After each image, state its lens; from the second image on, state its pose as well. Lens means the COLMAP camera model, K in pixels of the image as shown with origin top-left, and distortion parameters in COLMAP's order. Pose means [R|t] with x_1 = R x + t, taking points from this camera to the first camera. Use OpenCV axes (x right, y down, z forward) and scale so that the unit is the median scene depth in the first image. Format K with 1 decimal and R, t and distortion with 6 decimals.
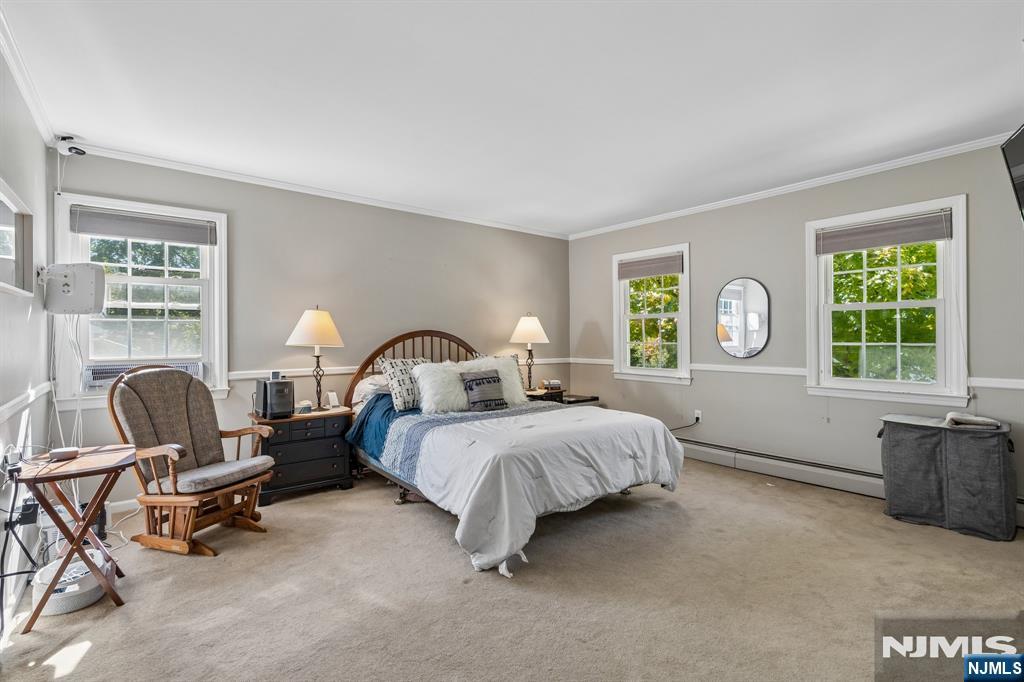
lens RADIAL K [[464.2, 0, 513.8], [0, 464.2, 331.9], [0, 0, 1]] dist [-0.003020, 0.000759]
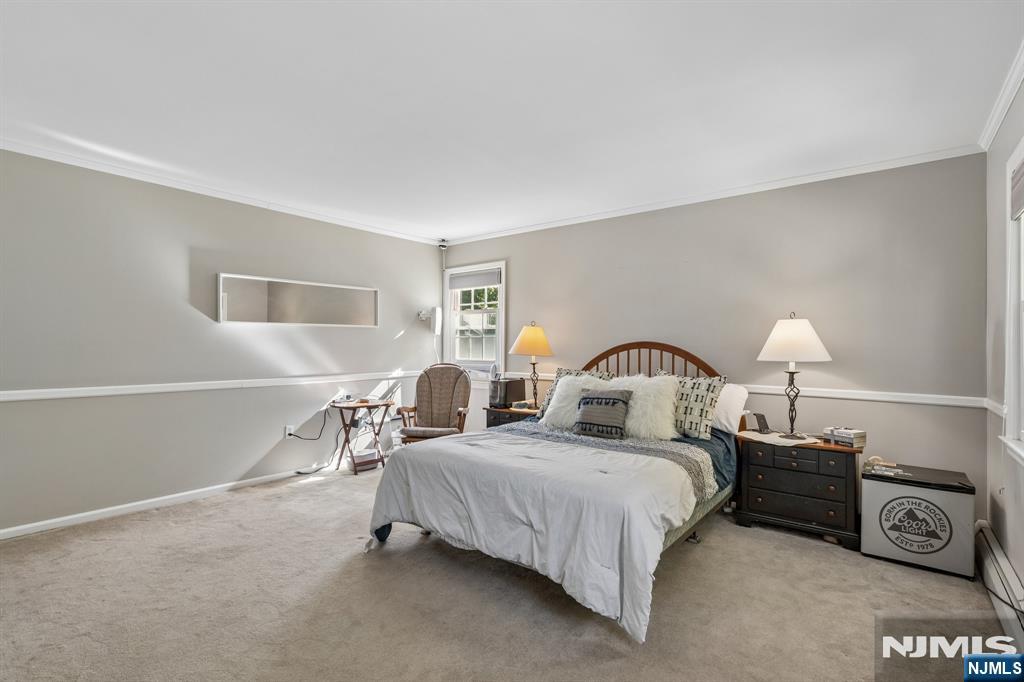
lens RADIAL K [[464.2, 0, 513.1], [0, 464.2, 343.8], [0, 0, 1]] dist [-0.003020, 0.000759]
pose [[0.232047, -0.002181, -0.972702, 0.645713], [-0.001494, 0.999996, -0.002599, 0.003290], [0.972703, 0.002056, 0.232042, 0.580170]]
